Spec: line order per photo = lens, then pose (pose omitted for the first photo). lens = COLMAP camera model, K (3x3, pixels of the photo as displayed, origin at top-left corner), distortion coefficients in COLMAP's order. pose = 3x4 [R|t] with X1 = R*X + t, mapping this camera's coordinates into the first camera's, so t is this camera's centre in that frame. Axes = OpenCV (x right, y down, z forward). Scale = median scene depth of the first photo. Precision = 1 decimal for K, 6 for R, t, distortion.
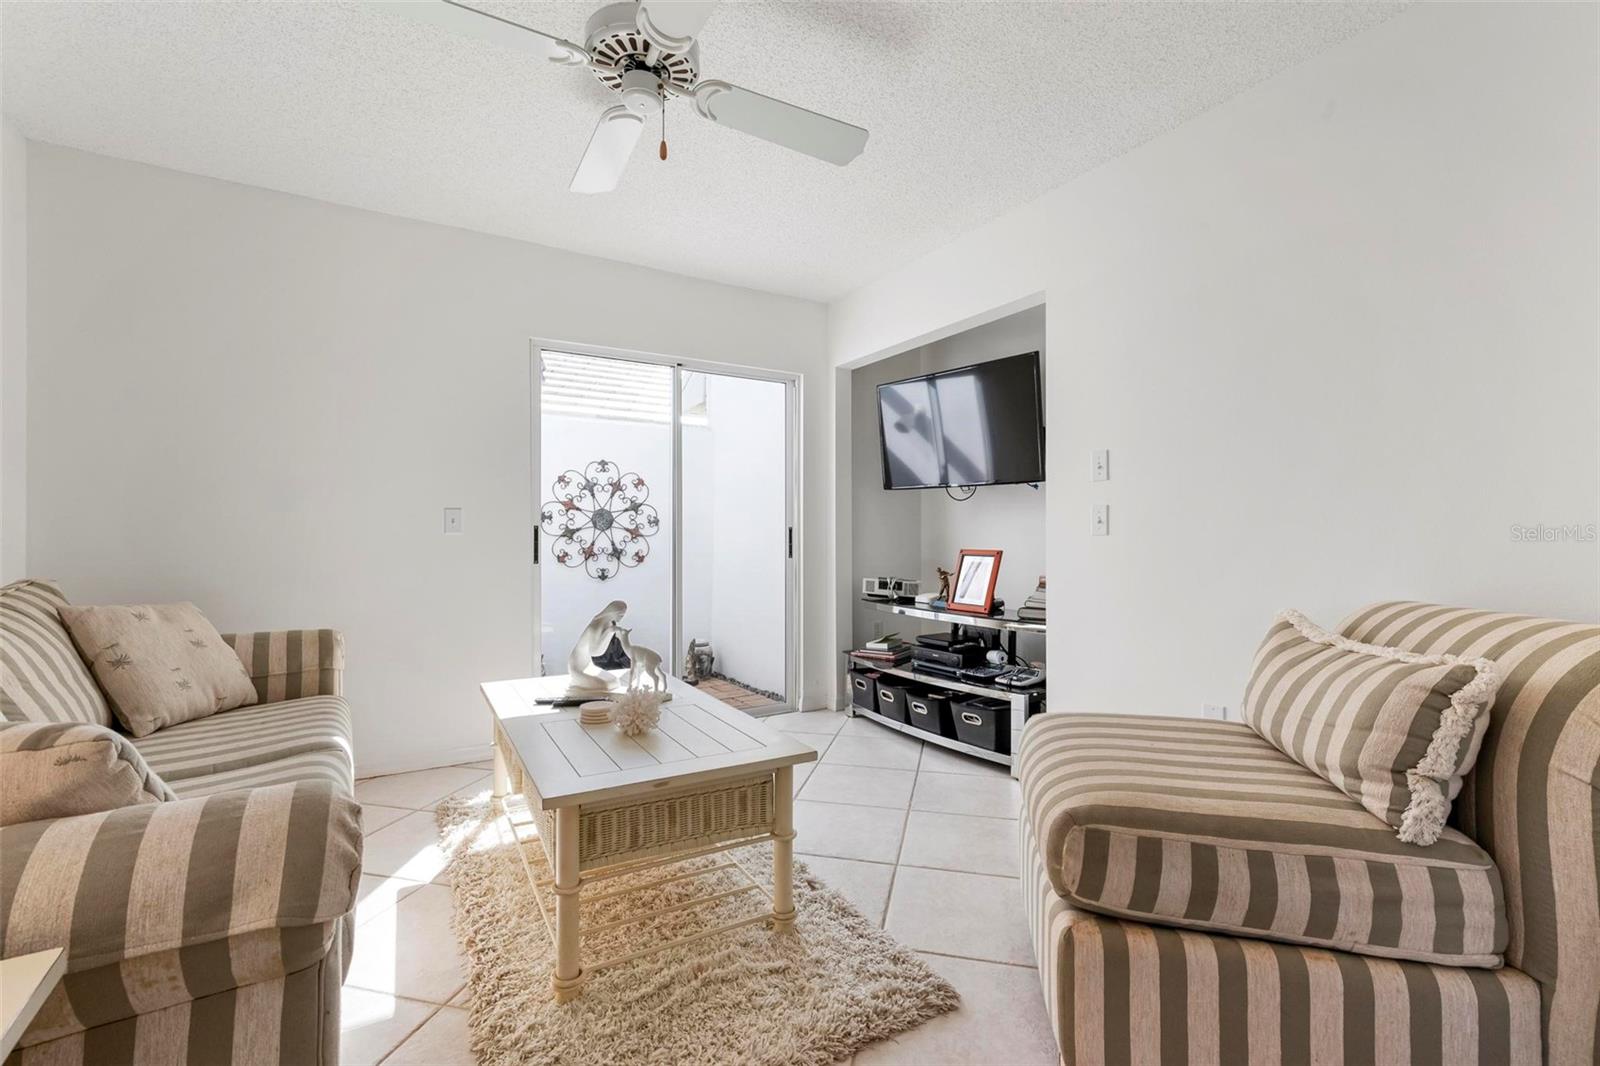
lens RADIAL K [[682.9, 0, 800.0], [0, 682.9, 533.0], [0, 0, 1]] dist [0.000135, -0.000529]
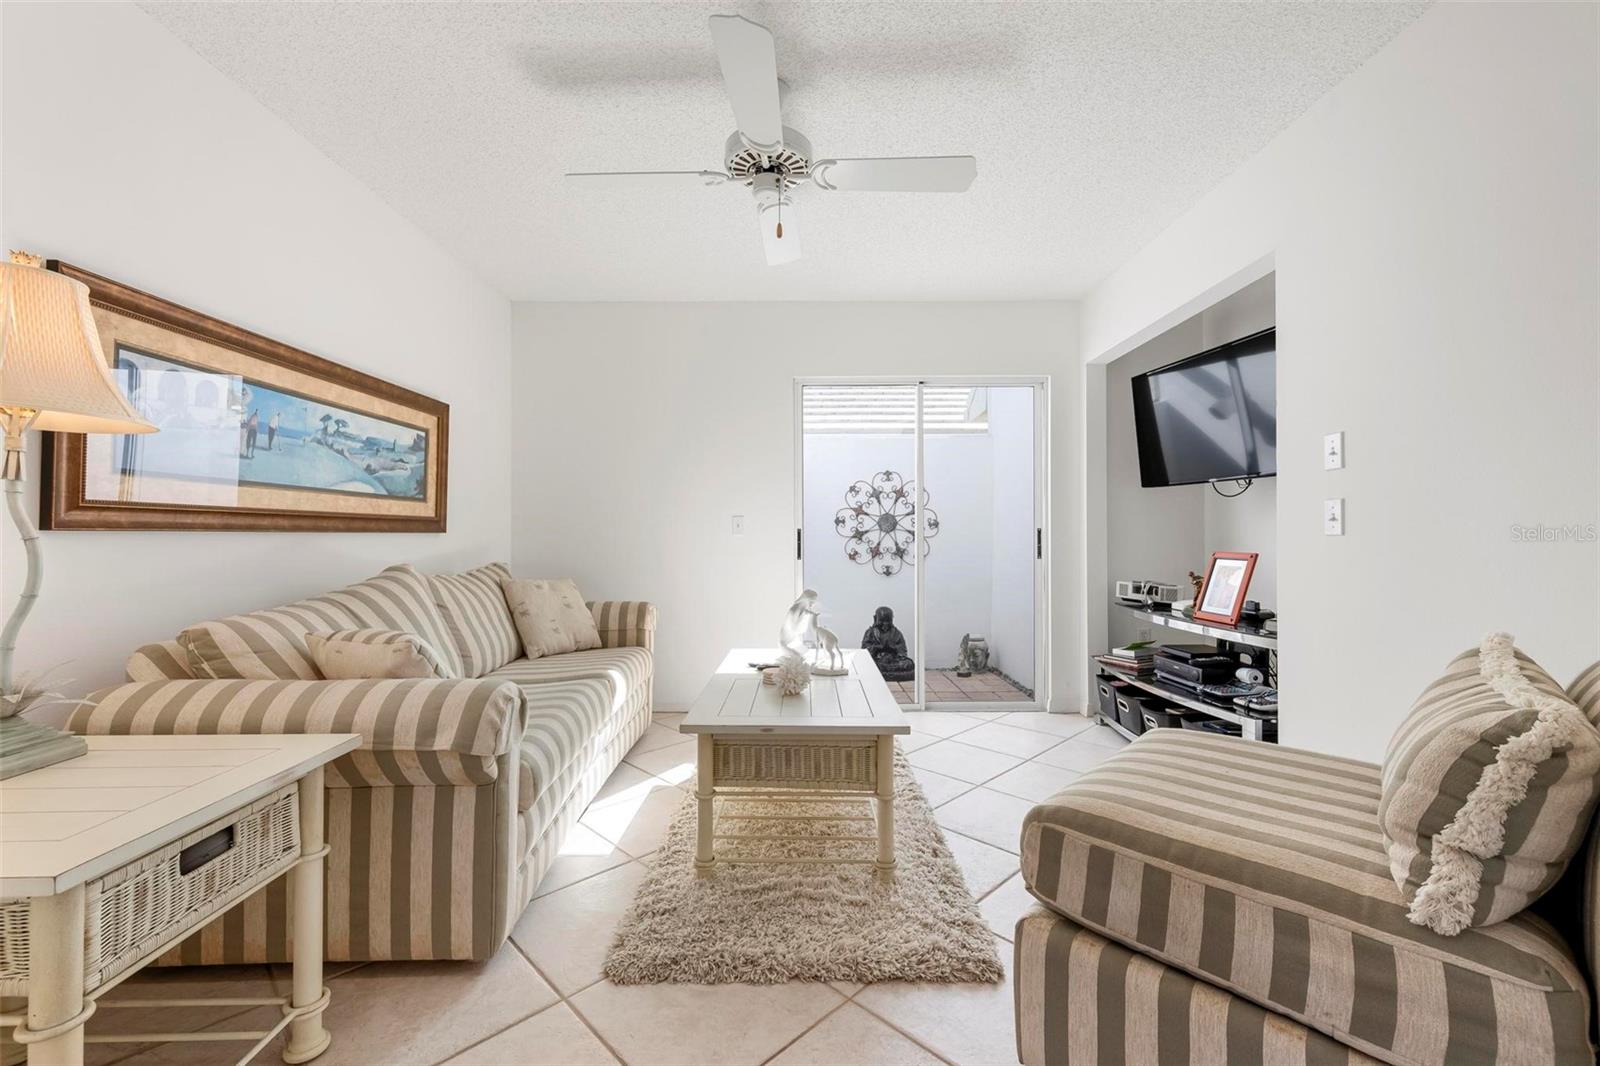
lens RADIAL K [[645.4, 0, 800.0], [0, 645.4, 533.0], [0, 0, 1]] dist [0.000732, -0.000026]
pose [[0.858721, -0.003878, -0.512428, 0.240118], [0.002468, 0.999991, -0.003432, 0.001090], [0.512437, 0.001682, 0.858723, -0.001238]]
